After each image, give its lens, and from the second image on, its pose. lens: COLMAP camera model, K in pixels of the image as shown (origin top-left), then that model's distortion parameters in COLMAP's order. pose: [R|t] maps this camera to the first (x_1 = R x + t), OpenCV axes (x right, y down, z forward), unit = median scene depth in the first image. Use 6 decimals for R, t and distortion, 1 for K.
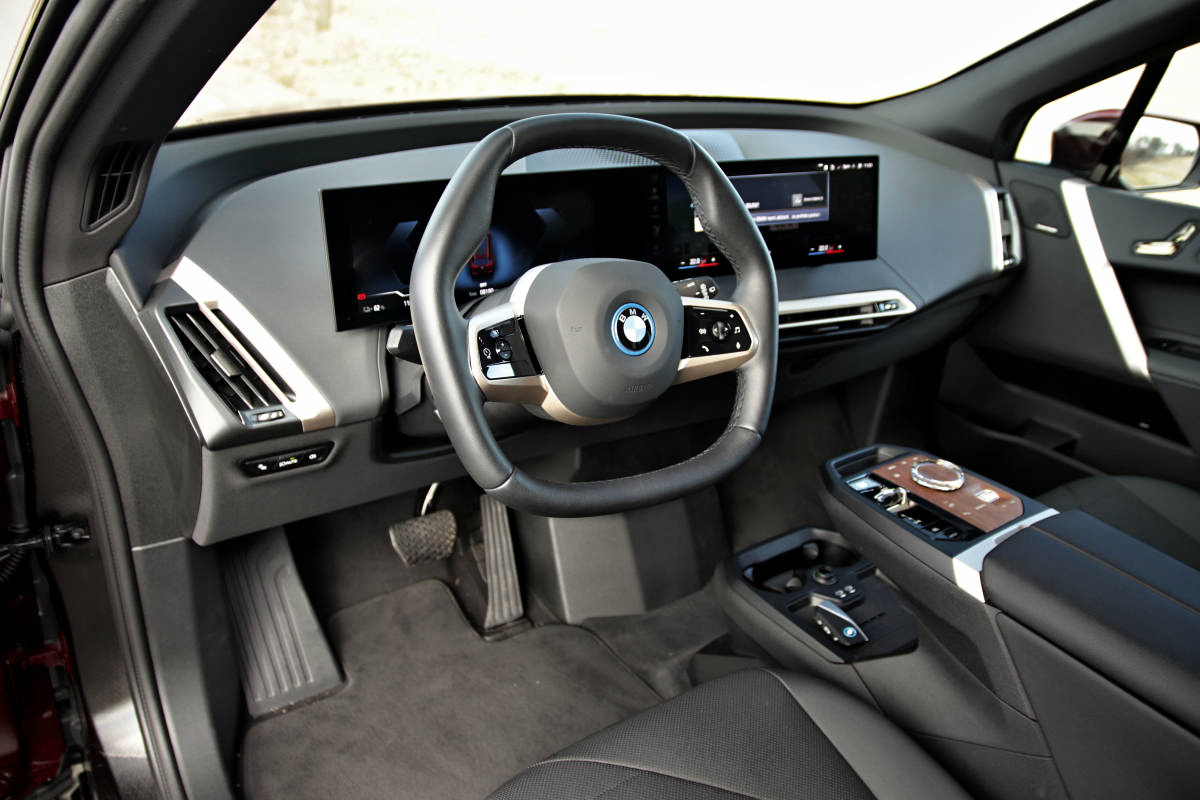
lens RADIAL K [[816.1, 0, 600.0], [0, 816.1, 400.0], [0, 0, 1]] dist [-0.125938, -0.001066]
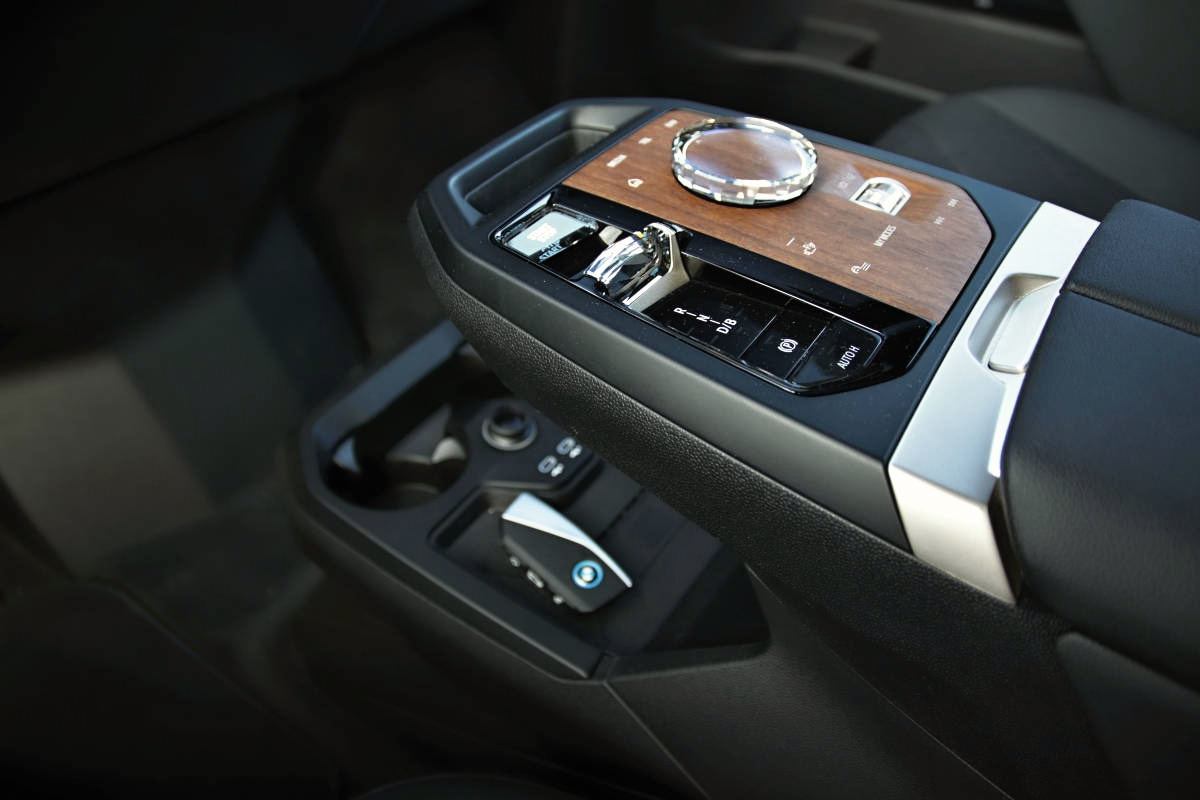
lens RADIAL K [[956.6, 0, 600.0], [0, 956.6, 400.0], [0, 0, 1]] dist [-0.098975, -0.004999]
pose [[0.923395, -0.261842, 0.280679, 0.218174], [0.156528, 0.924517, 0.347516, 0.035499], [-0.350486, -0.276961, 0.894680, 0.617625]]
